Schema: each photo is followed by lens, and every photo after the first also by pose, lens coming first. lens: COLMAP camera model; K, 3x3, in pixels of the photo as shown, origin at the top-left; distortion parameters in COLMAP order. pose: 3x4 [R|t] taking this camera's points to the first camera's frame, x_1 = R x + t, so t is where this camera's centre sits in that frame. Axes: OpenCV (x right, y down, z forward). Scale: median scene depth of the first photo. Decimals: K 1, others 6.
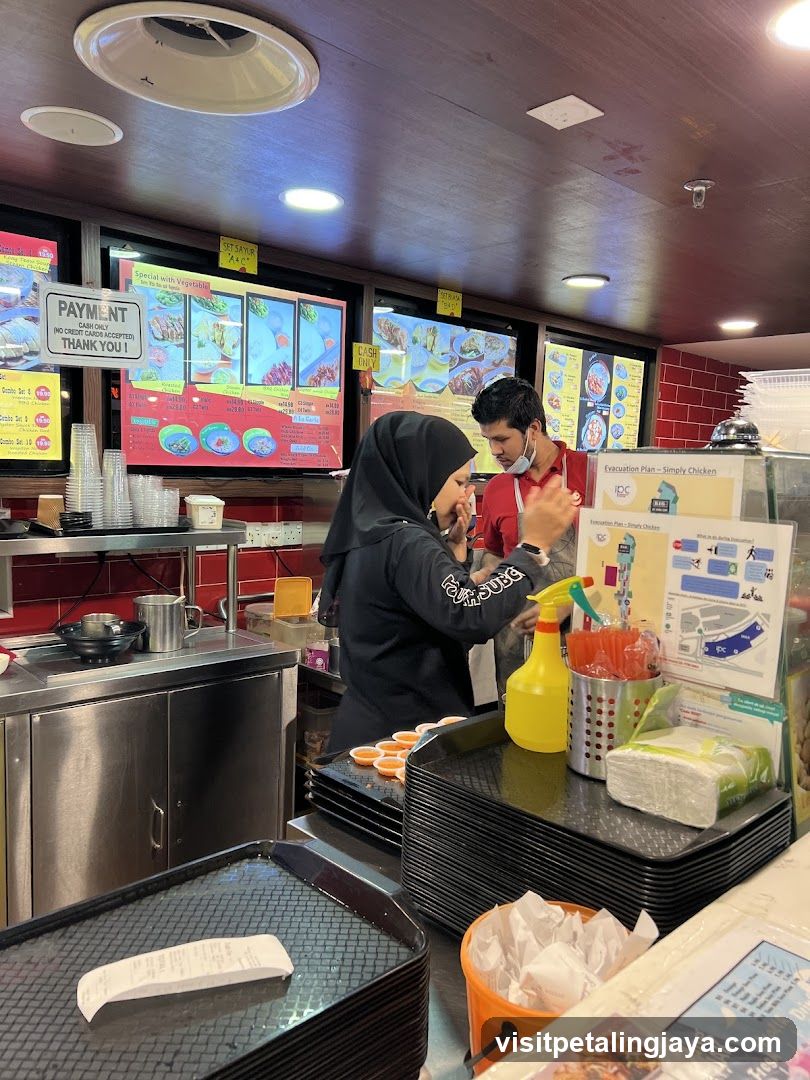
lens RADIAL K [[857.5, 0, 375.6], [0, 857.5, 549.6], [0, 0, 1]] dist [0.056337, -0.015449]
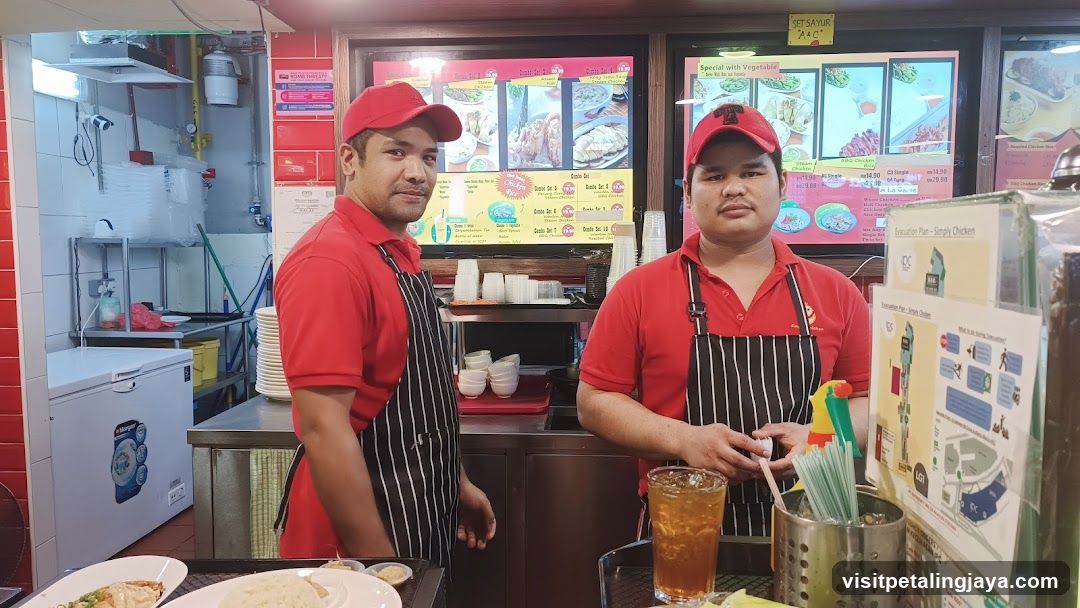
lens RADIAL K [[792.8, 0, 542.3], [0, 792.8, 311.3], [0, 0, 1]] dist [-0.013118, -0.004179]
pose [[0.682945, 0.033670, -0.729694, 0.335565], [-0.048914, 0.998803, 0.000307, -0.007901], [0.728830, 0.035483, 0.683774, 0.203002]]
